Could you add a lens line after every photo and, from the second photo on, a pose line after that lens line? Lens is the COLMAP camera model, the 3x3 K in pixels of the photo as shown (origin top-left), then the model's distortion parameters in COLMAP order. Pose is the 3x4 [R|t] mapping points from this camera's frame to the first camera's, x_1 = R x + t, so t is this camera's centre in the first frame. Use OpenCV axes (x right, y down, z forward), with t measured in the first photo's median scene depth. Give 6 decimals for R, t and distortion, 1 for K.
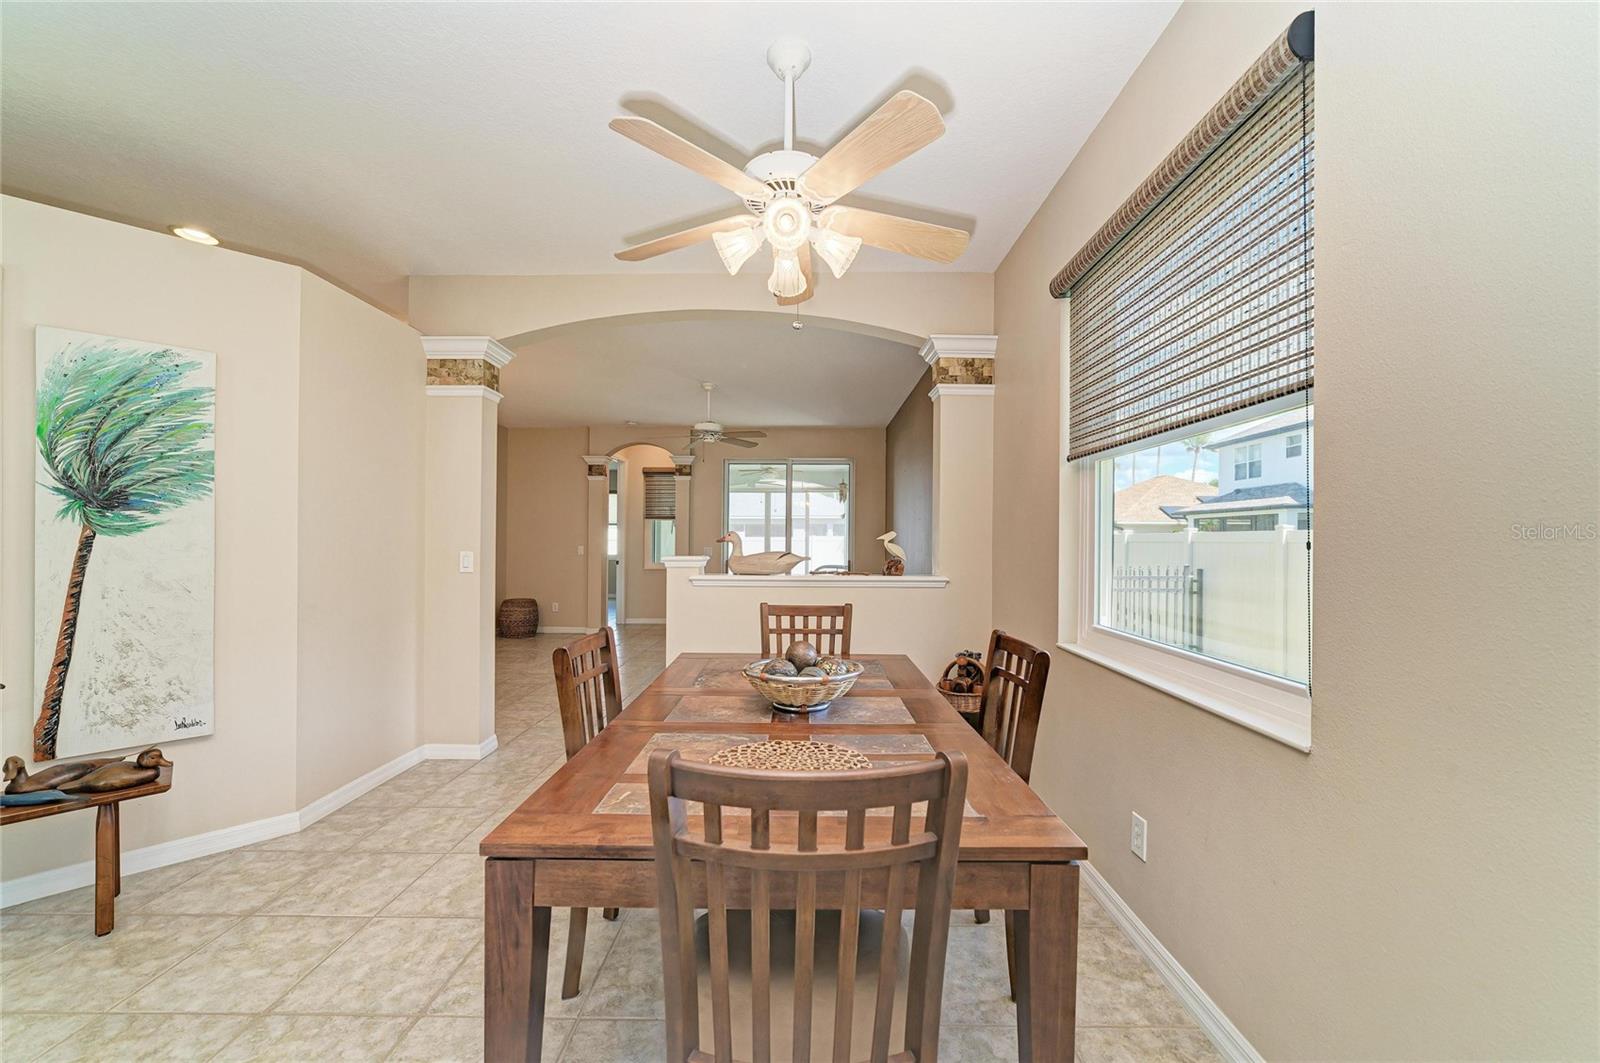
lens RADIAL K [[654.7, 0, 812.5], [0, 654.7, 526.9], [0, 0, 1]] dist [-0.013370, 0.006664]
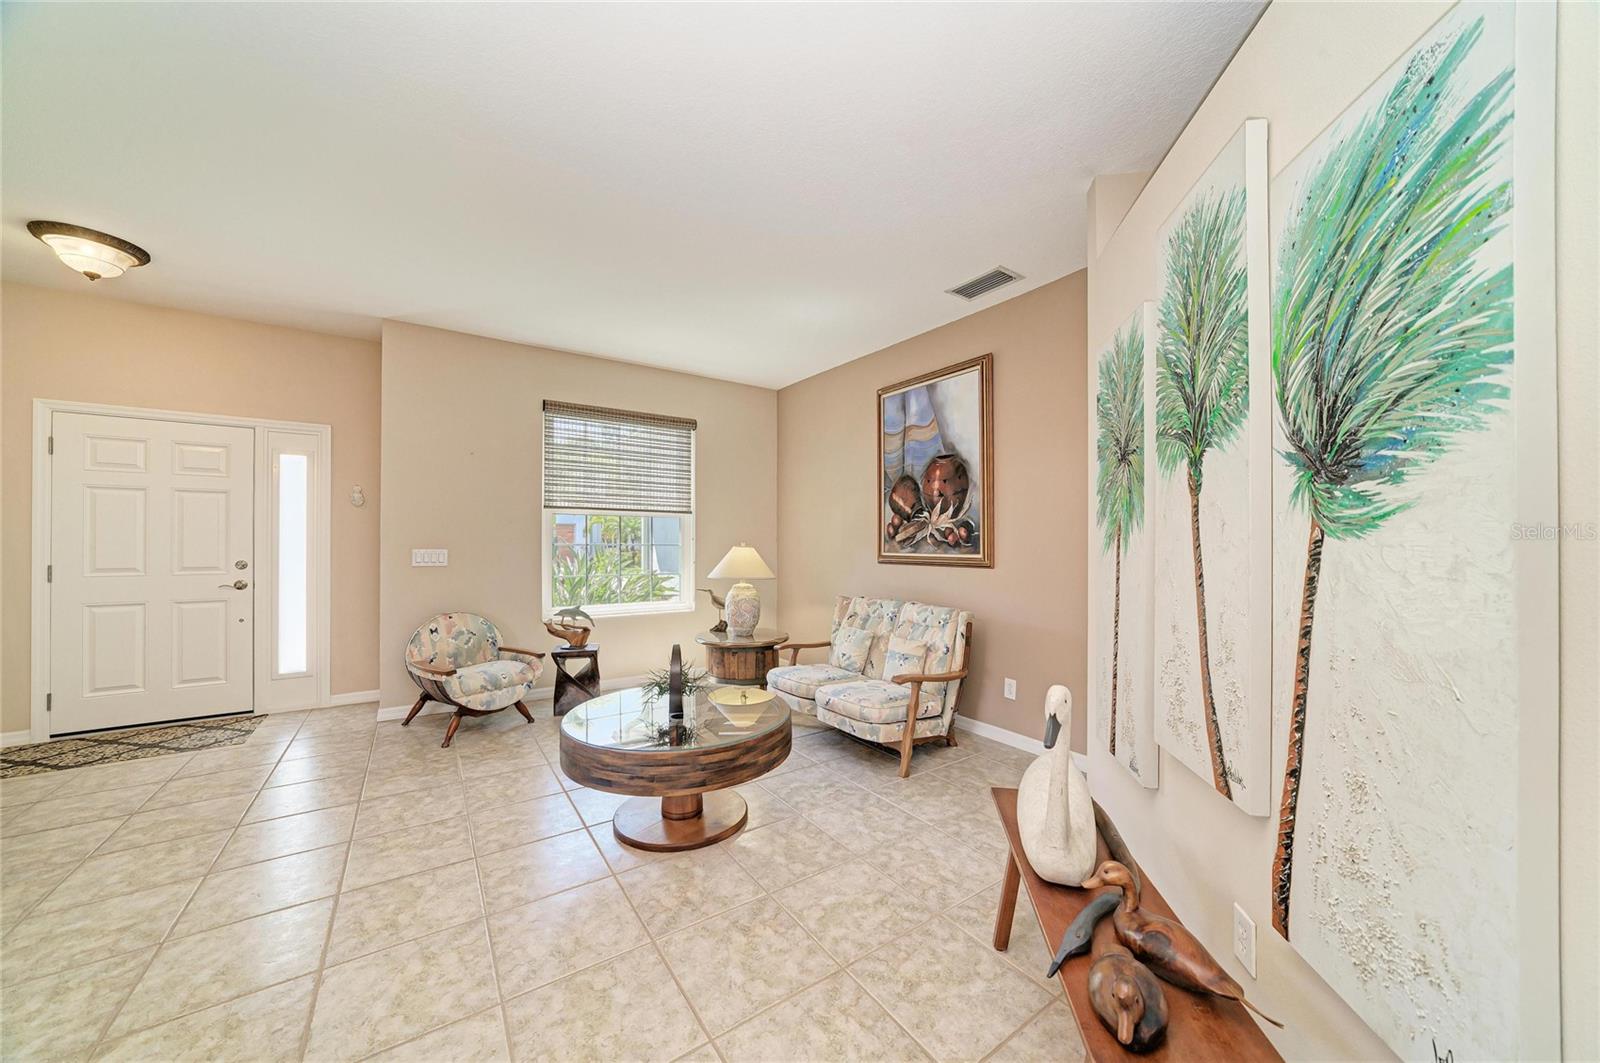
lens RADIAL K [[552.5, 0, 791.3], [0, 552.5, 541.2], [0, 0, 1]] dist [-0.007224, 0.001464]
pose [[-0.838058, -0.003792, -0.545568, -0.529624], [0.003658, 0.999914, -0.012570, 0.018768], [0.545569, -0.012530, -0.837972, 1.115293]]
